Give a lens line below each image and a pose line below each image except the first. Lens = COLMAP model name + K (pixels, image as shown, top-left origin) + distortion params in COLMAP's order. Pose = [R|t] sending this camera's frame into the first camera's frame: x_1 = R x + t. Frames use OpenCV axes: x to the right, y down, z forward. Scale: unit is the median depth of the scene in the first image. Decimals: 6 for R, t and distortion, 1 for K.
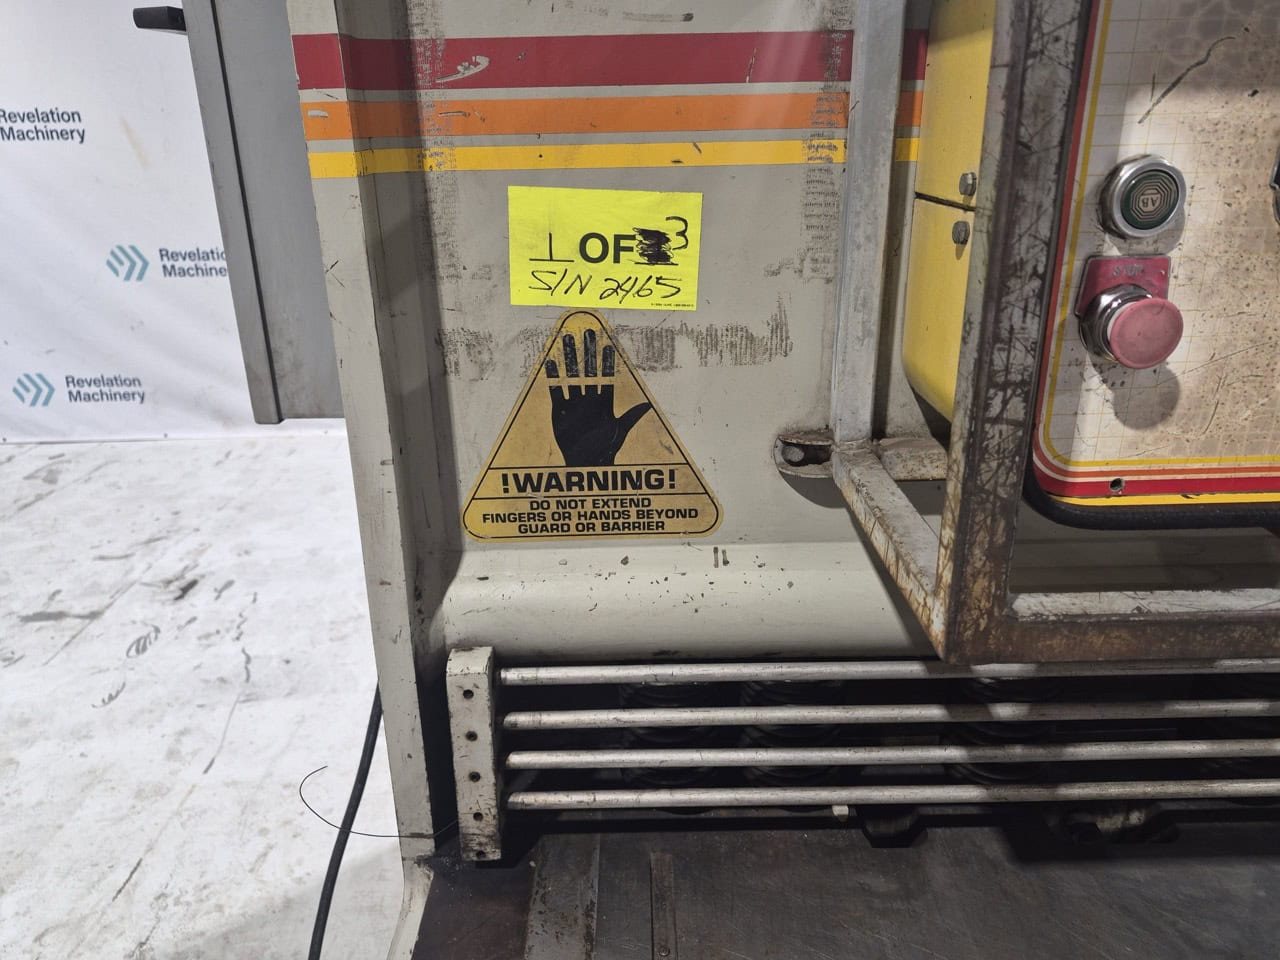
lens RADIAL K [[869.0, 0, 641.4], [0, 869.0, 488.9], [0, 0, 1]] dist [0.063242, -0.059121]
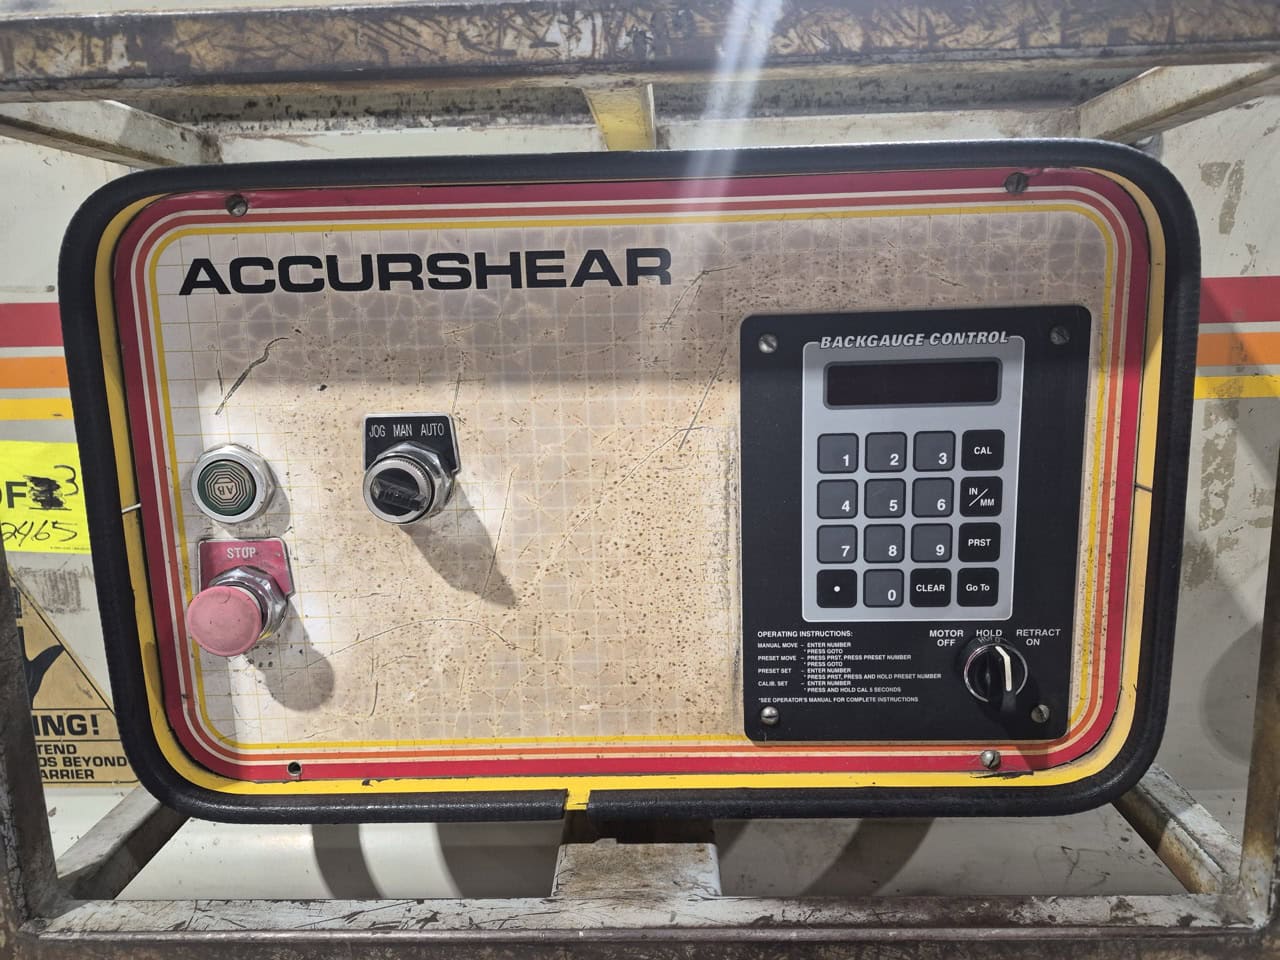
lens RADIAL K [[869.0, 0, 643.5], [0, 869.0, 486.5], [0, 0, 1]] dist [0.063242, -0.059121]
pose [[0.999367, 0.004505, -0.035285, 0.736757], [-0.011222, 0.981222, -0.192553, -0.096712], [0.033755, 0.192827, 0.980652, 0.026033]]
